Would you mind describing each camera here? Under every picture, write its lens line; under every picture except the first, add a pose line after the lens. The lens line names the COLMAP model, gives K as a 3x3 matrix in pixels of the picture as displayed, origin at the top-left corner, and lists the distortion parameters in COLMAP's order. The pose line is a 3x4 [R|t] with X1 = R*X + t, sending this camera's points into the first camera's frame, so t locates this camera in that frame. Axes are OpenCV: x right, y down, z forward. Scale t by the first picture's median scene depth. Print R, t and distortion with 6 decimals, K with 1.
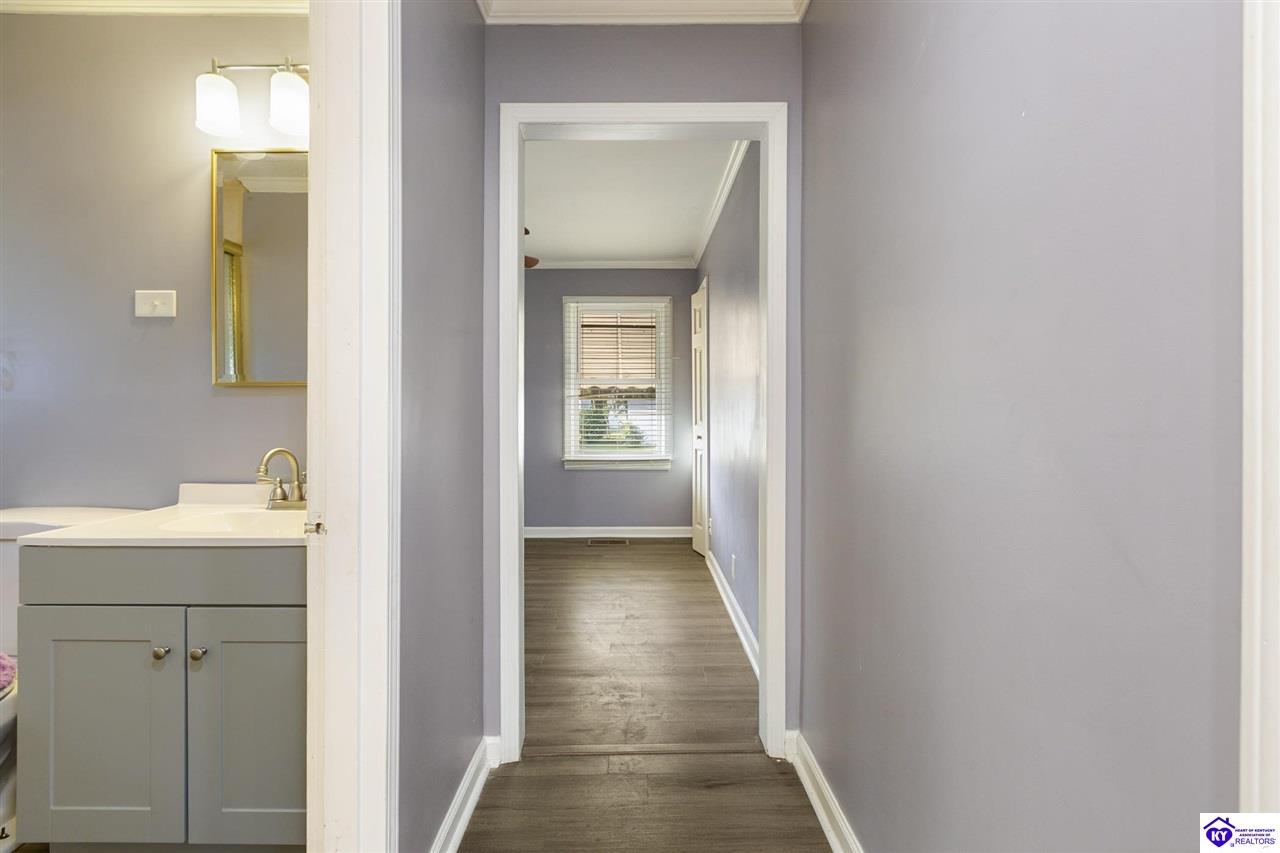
lens RADIAL K [[565.4, 0, 635.2], [0, 565.4, 415.0], [0, 0, 1]] dist [-0.000066, -0.000636]
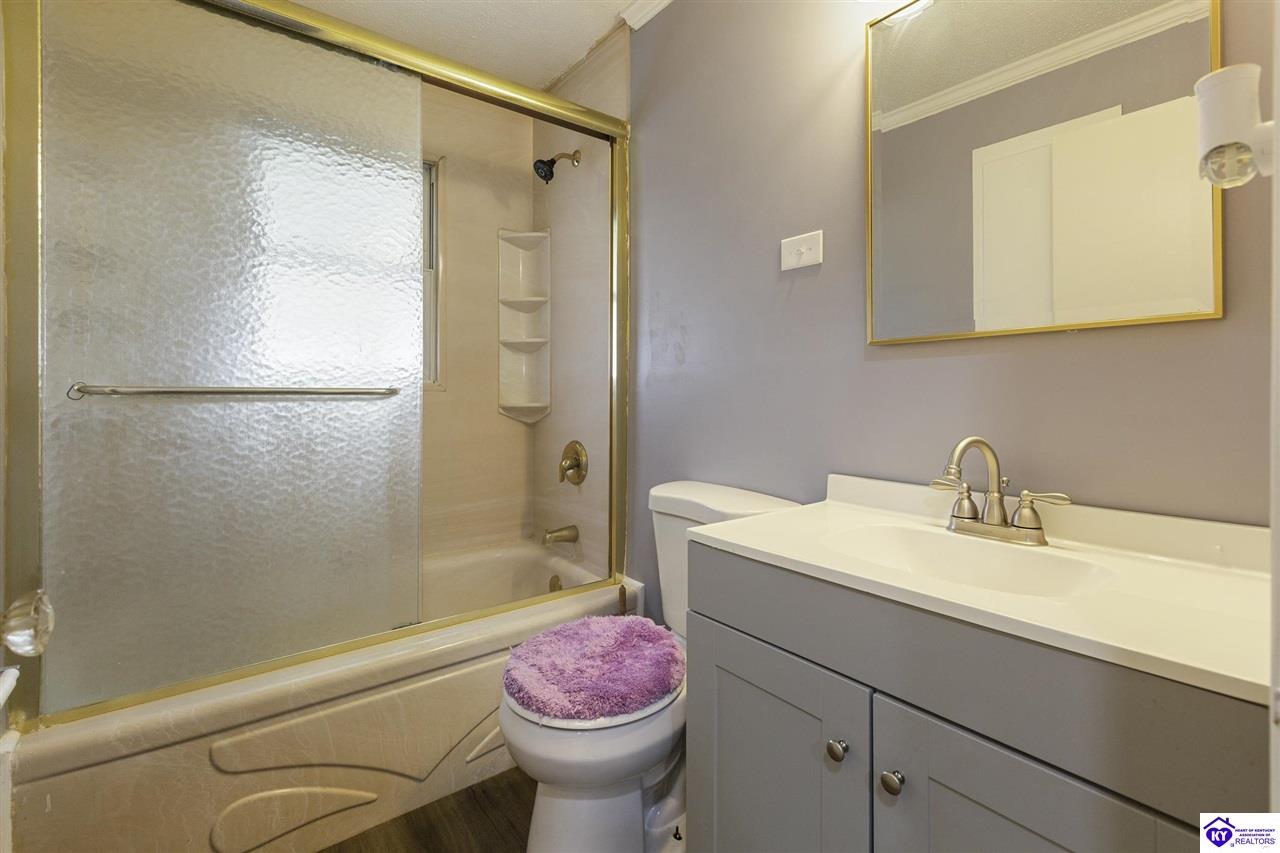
lens RADIAL K [[577.8, 0, 641.4], [0, 577.8, 393.7], [0, 0, 1]] dist [-0.000278, -0.000346]
pose [[0.612290, -0.002417, -0.790630, -0.341092], [0.000075, 0.999996, -0.002998, 0.012941], [0.790634, 0.001776, 0.612287, 0.315216]]
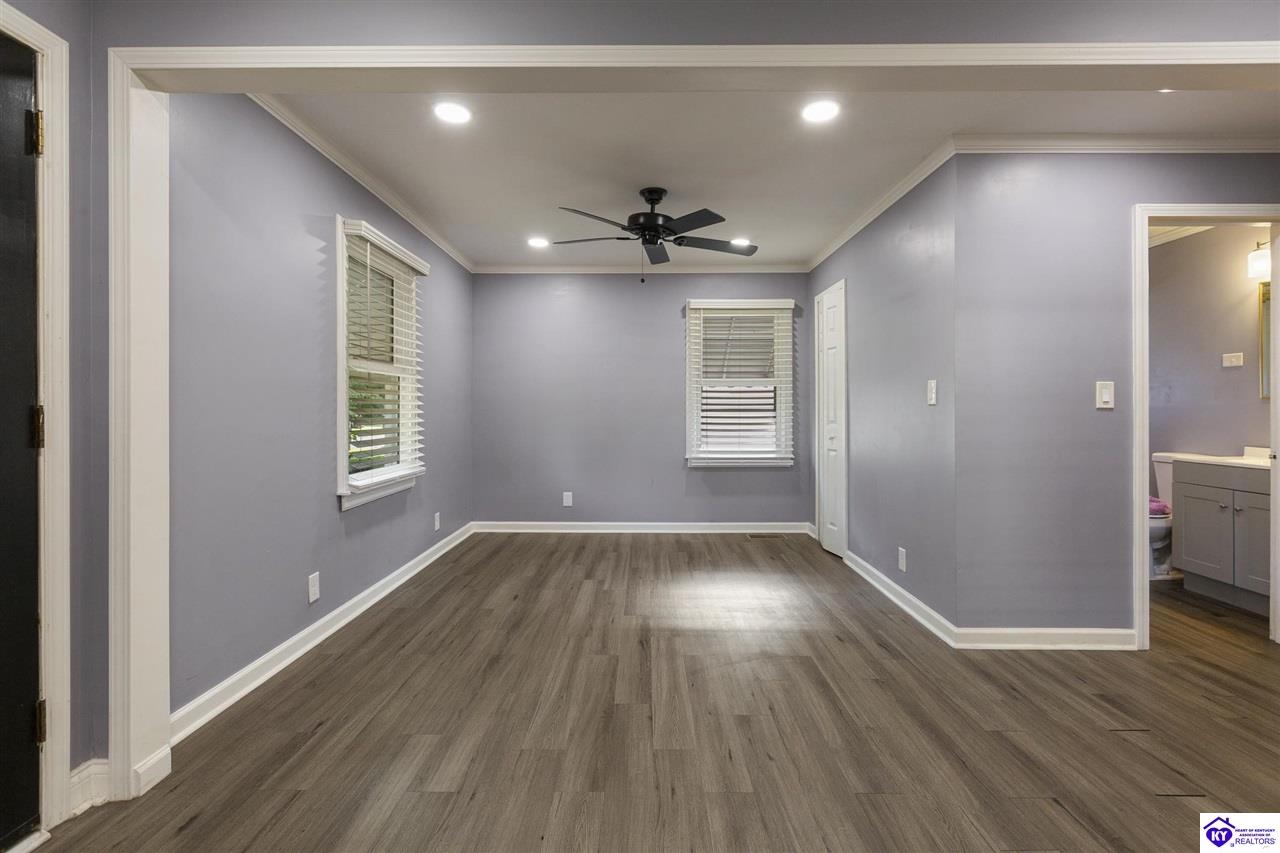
lens RADIAL K [[591.8, 0, 630.2], [0, 591.8, 408.5], [0, 0, 1]] dist [-0.001284, 0.000357]
pose [[-0.007103, -0.003981, -0.999967, 1.412951], [-0.000425, 0.999992, -0.003978, -0.007413], [0.999975, 0.000397, -0.007105, -1.266139]]
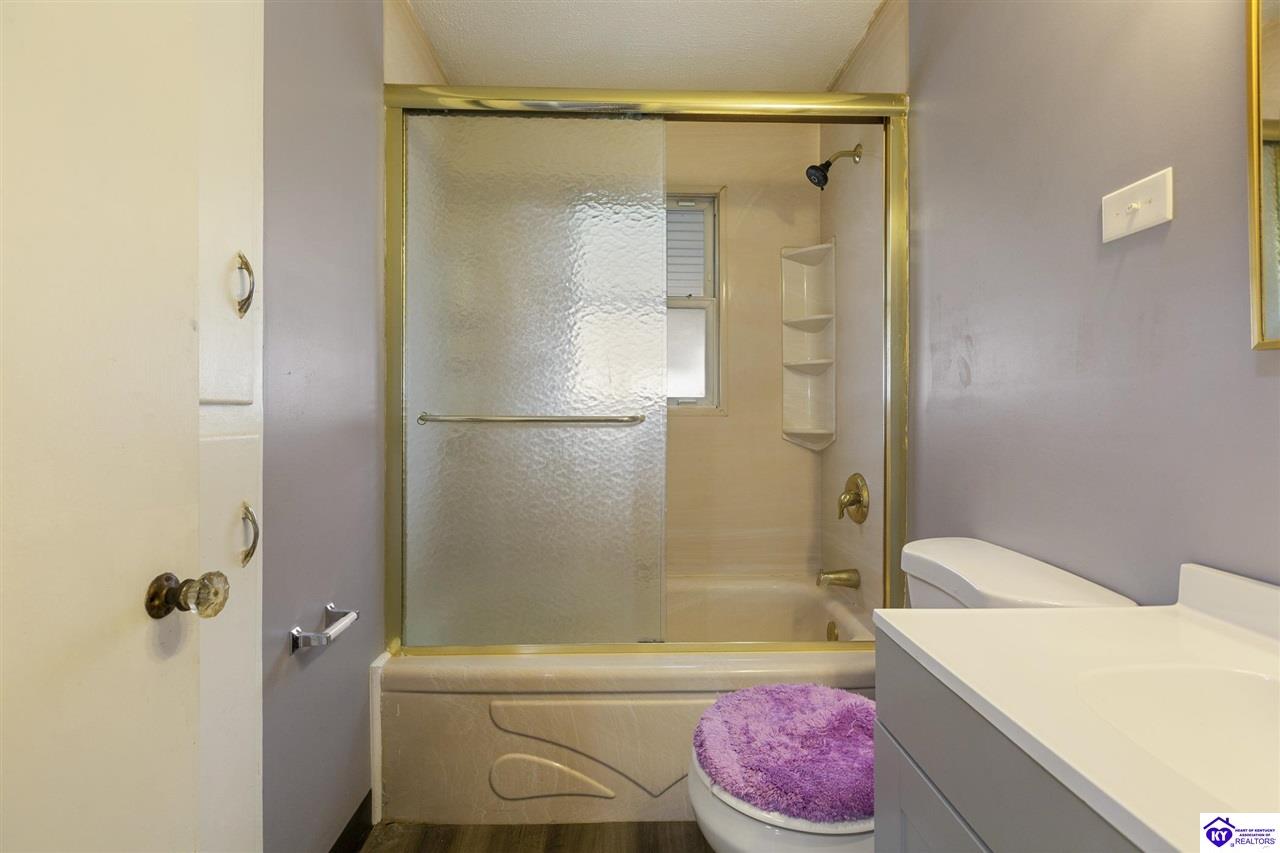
lens RADIAL K [[566.9, 0, 638.3], [0, 566.9, 409.7], [0, 0, 1]] dist [-0.001391, -0.000165]
pose [[0.026699, -0.006536, -0.999622, -0.347861], [-0.004667, 0.999967, -0.006663, -0.003228], [0.999633, 0.004843, 0.026667, 0.543668]]
